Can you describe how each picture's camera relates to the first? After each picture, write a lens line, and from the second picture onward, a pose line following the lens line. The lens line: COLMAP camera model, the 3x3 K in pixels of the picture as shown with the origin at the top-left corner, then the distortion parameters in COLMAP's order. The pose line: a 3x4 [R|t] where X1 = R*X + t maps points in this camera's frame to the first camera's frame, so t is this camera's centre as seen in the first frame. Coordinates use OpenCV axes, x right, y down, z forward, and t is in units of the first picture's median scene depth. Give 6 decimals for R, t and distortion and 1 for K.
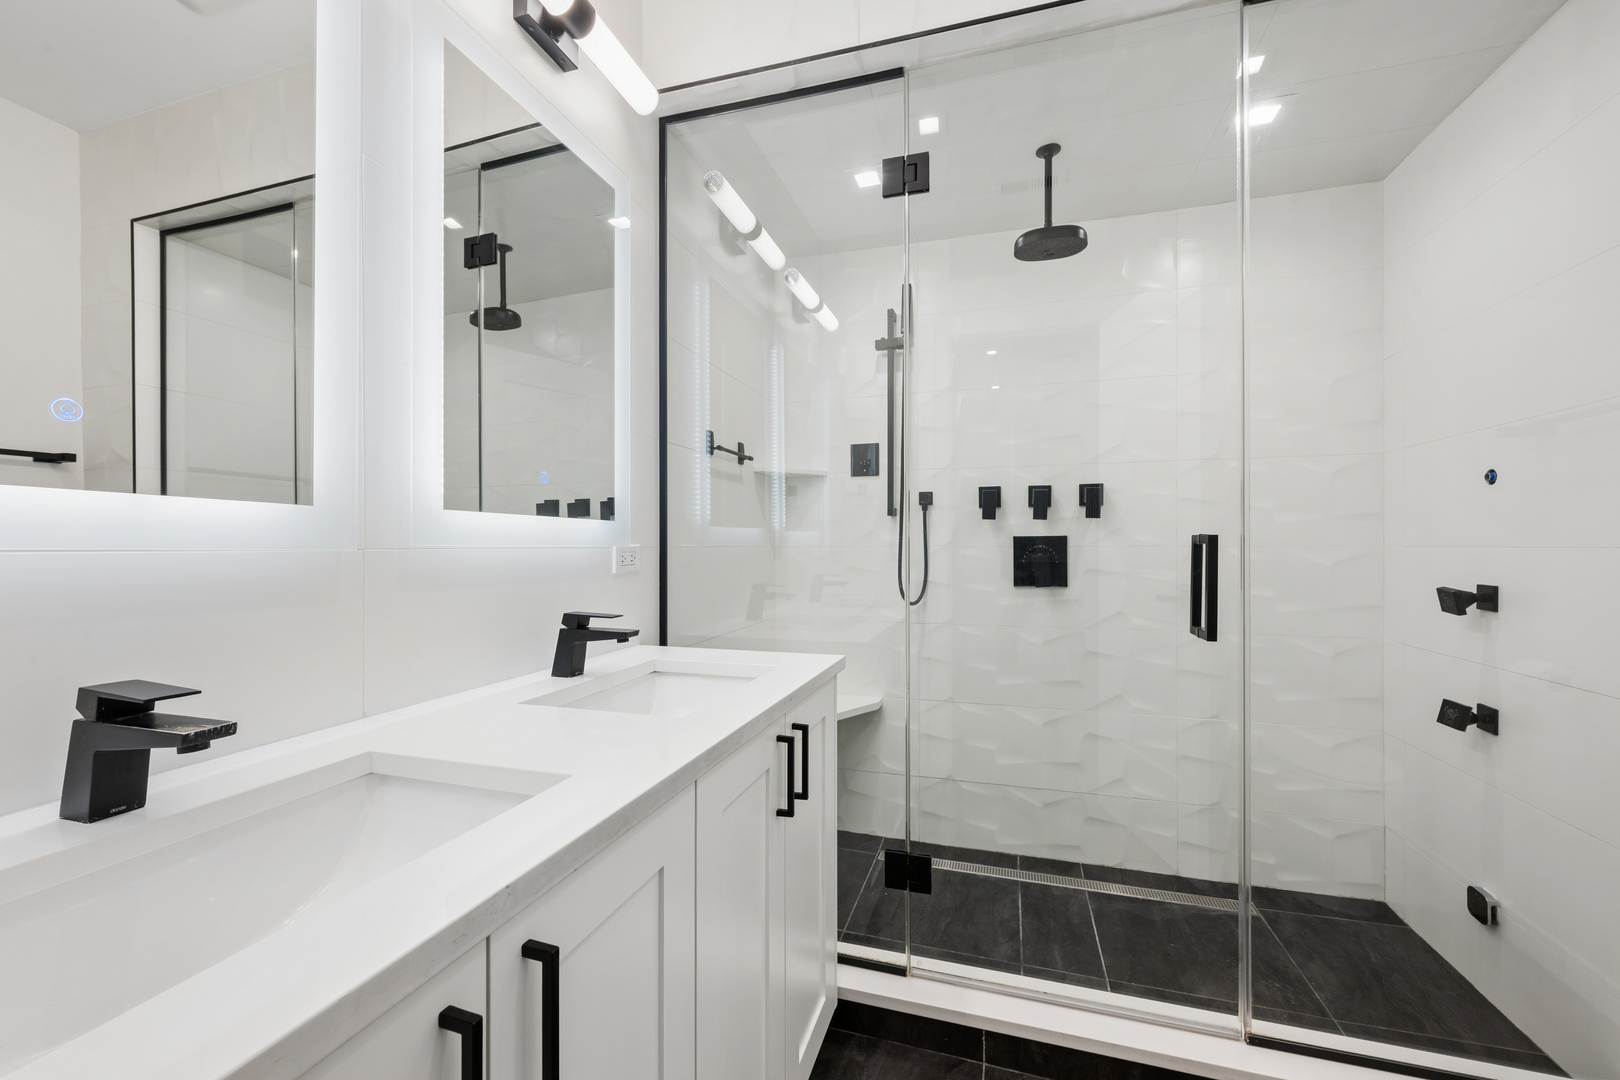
lens RADIAL K [[645.3, 0, 809.0], [0, 645.3, 547.8], [0, 0, 1]] dist [-0.000182, -0.000230]
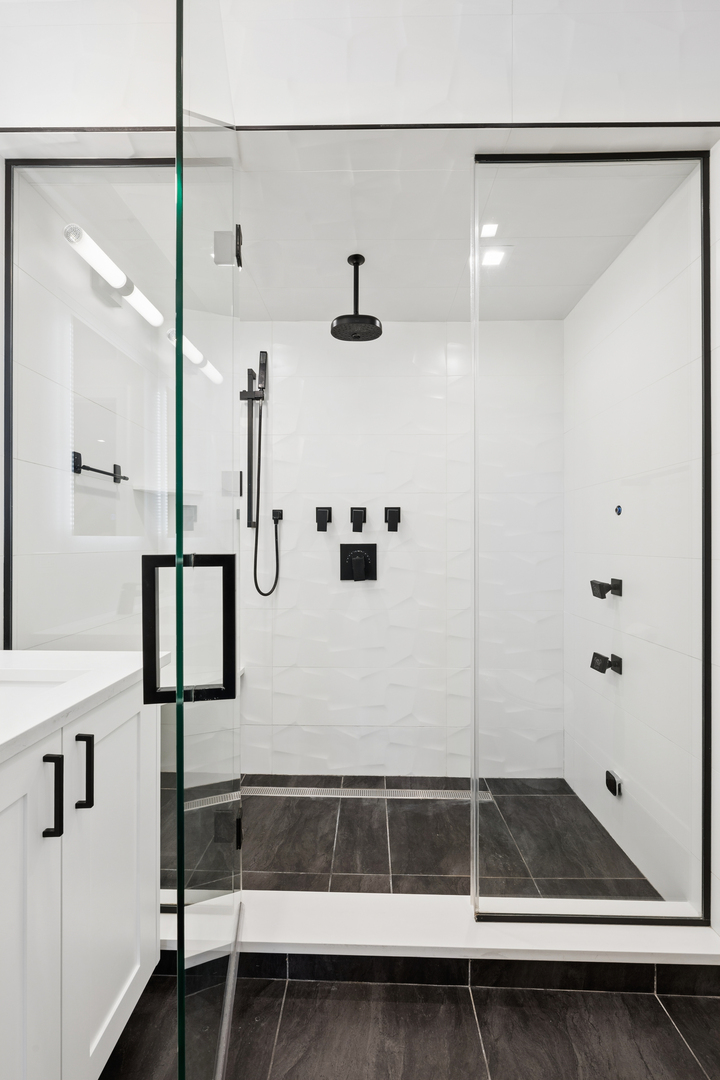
lens RADIAL K [[430.2, 0, 362.3], [0, 430.2, 542.6], [0, 0, 1]] dist [-0.000182, -0.000230]
pose [[0.961533, 0.005185, 0.274639, 0.128770], [-0.004279, 0.999983, -0.003895, -0.019413], [-0.274655, 0.002570, 0.961539, 0.124455]]
